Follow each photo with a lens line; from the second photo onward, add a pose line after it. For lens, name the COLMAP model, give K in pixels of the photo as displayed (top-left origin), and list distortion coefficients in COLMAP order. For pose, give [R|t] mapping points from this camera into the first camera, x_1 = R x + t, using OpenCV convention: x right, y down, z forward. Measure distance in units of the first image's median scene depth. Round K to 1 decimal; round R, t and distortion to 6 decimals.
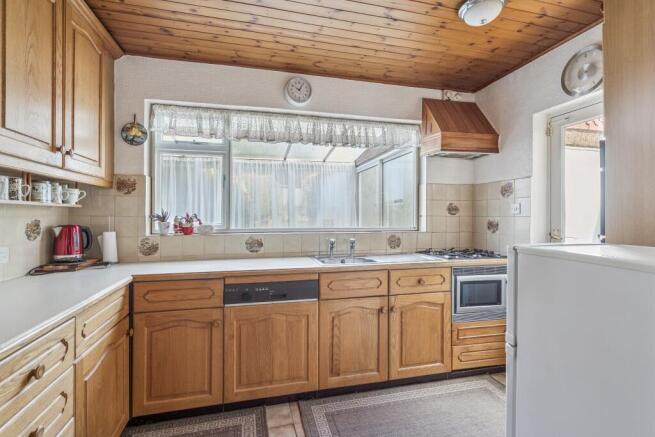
lens RADIAL K [[311.0, 0, 329.4], [0, 311.0, 215.8], [0, 0, 1]] dist [0.000554, -0.000200]
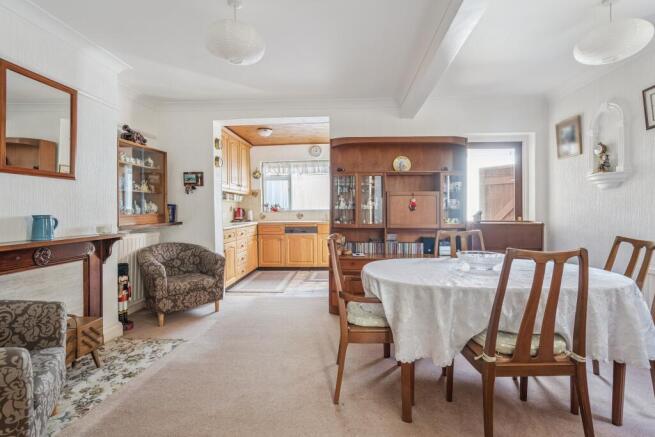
lens RADIAL K [[311.0, 0, 328.1], [0, 311.0, 215.0], [0, 0, 1]] dist [0.000554, -0.000200]
pose [[0.946538, -0.010762, -0.322414, 0.889551], [0.016751, 0.999735, 0.015806, 0.060658], [0.322158, -0.020362, 0.946467, -1.471997]]
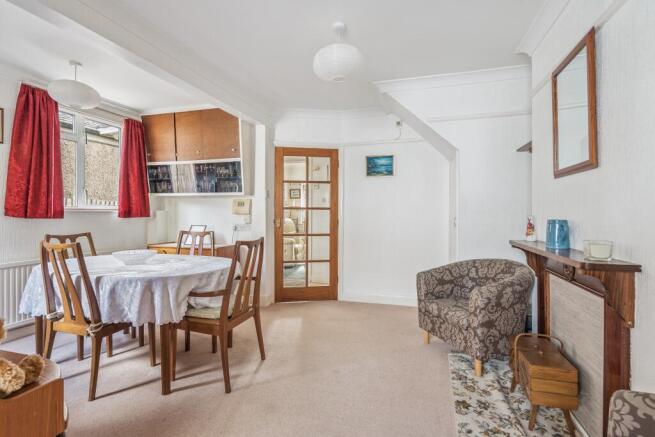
lens RADIAL K [[311.0, 0, 328.2], [0, 311.0, 215.8], [0, 0, 1]] dist [0.000554, -0.000200]
pose [[-0.848492, -0.014485, 0.529009, -2.157126], [-0.013893, 0.999891, 0.005095, 0.052290], [-0.529025, -0.003027, -0.848601, 3.288253]]
